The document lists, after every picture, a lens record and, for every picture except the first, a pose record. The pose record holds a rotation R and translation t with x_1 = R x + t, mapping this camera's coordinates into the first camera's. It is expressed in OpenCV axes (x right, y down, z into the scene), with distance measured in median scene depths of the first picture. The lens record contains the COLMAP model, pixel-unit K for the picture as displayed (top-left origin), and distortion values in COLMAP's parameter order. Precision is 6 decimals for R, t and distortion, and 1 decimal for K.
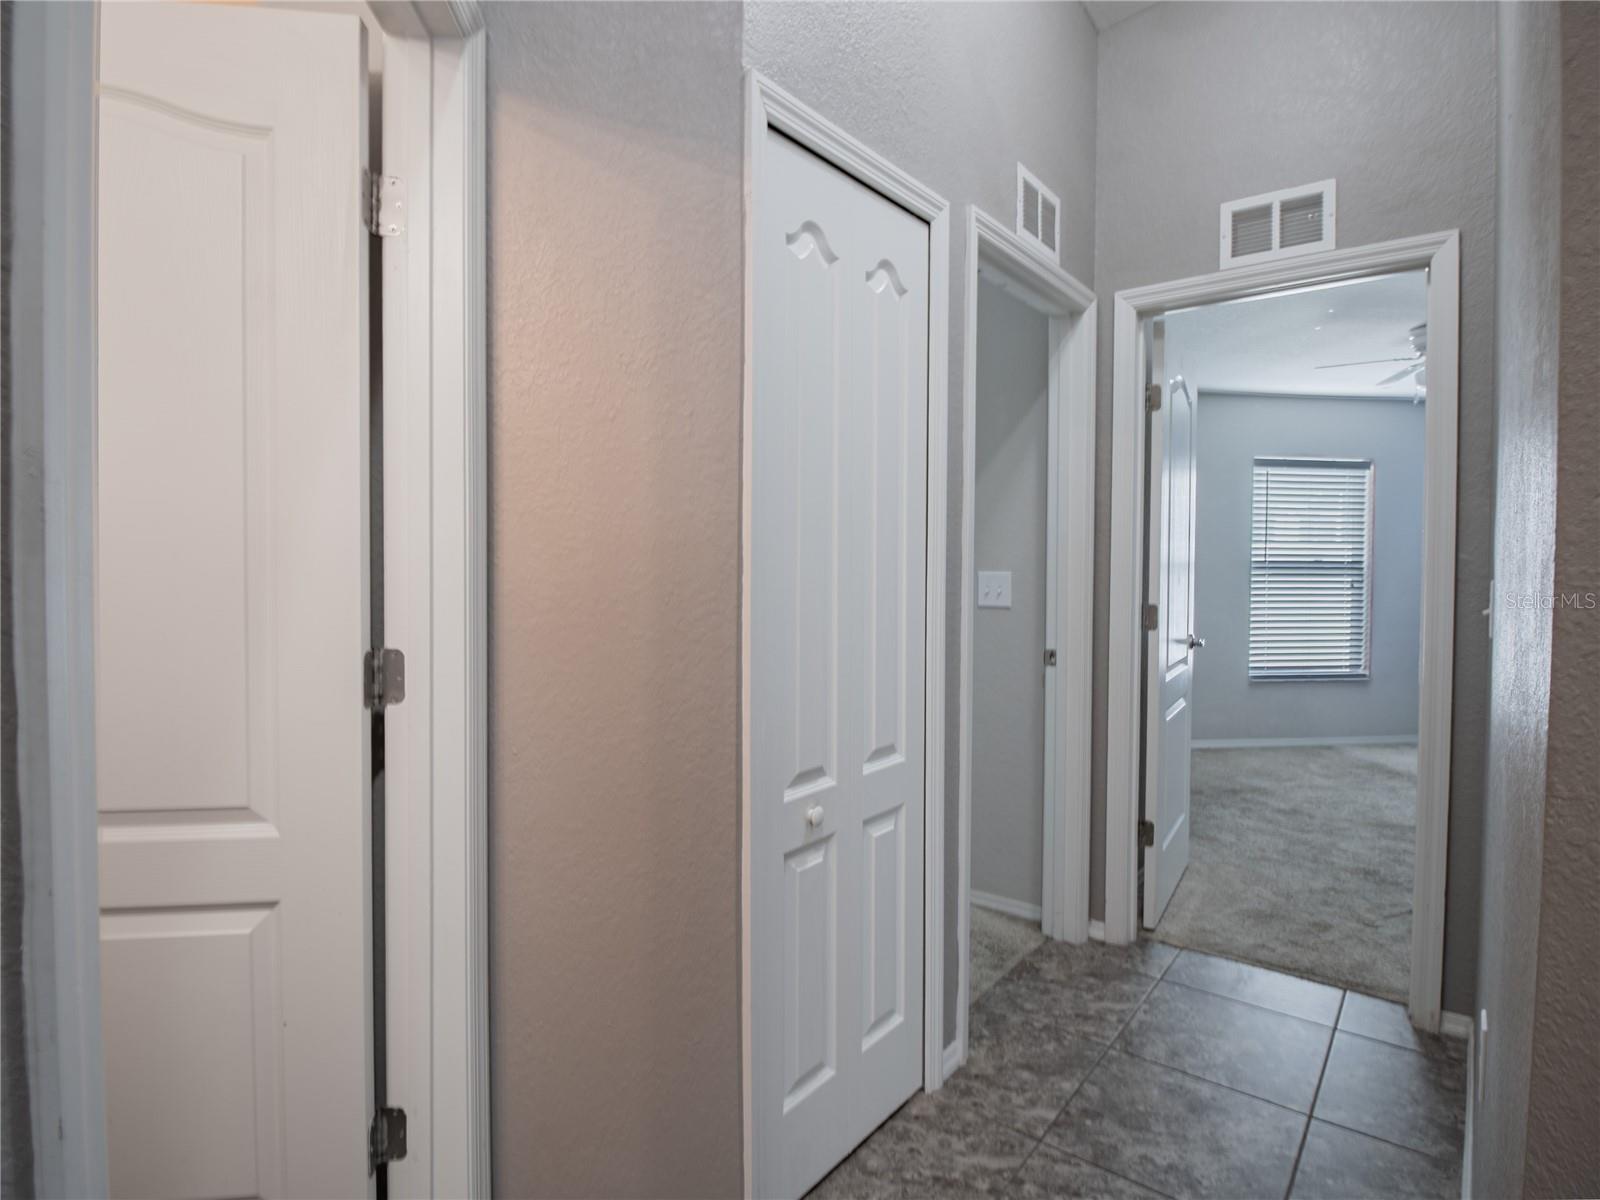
lens RADIAL K [[848.5, 0, 803.6], [0, 848.5, 591.6], [0, 0, 1]] dist [-0.016733, -0.001960]
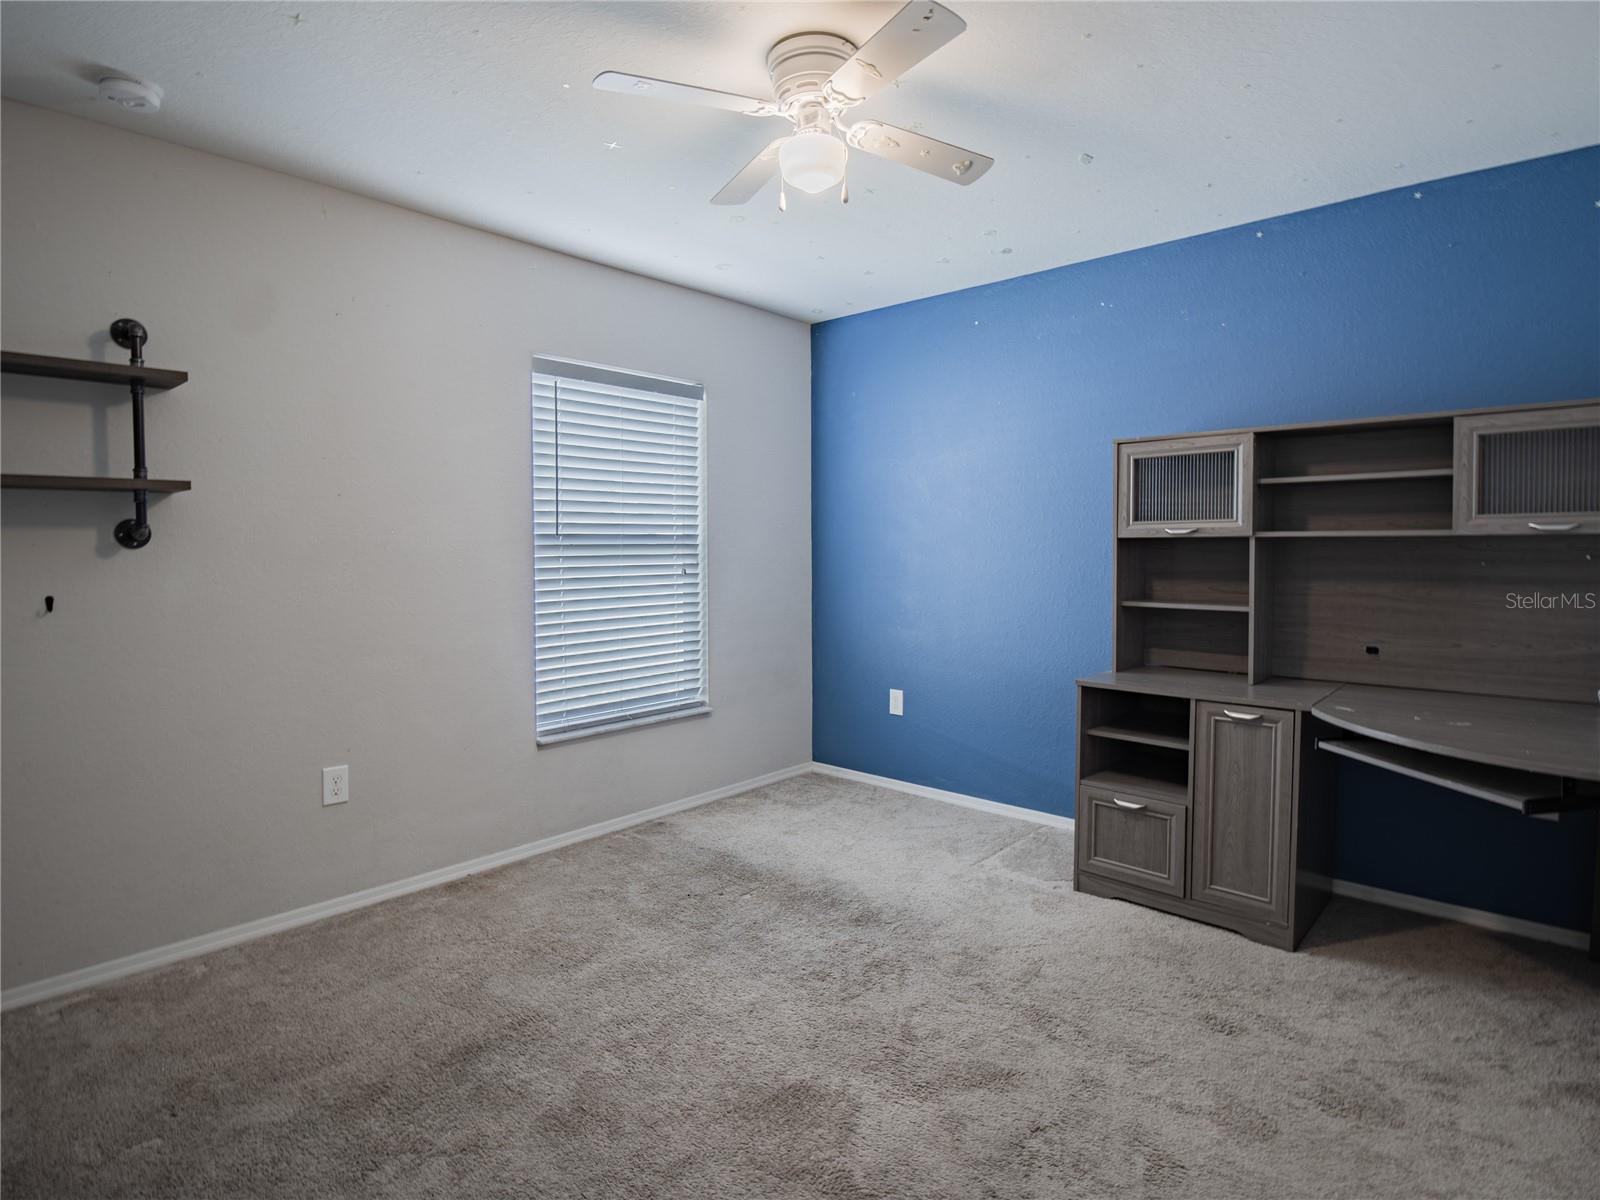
lens RADIAL K [[848.5, 0, 797.9], [0, 848.5, 592.1], [0, 0, 1]] dist [-0.016733, -0.001960]
pose [[0.758836, -0.045126, 0.649716, 0.284193], [0.021747, 0.998796, 0.043972, -0.018547], [-0.650918, -0.019238, 0.758904, 0.433691]]
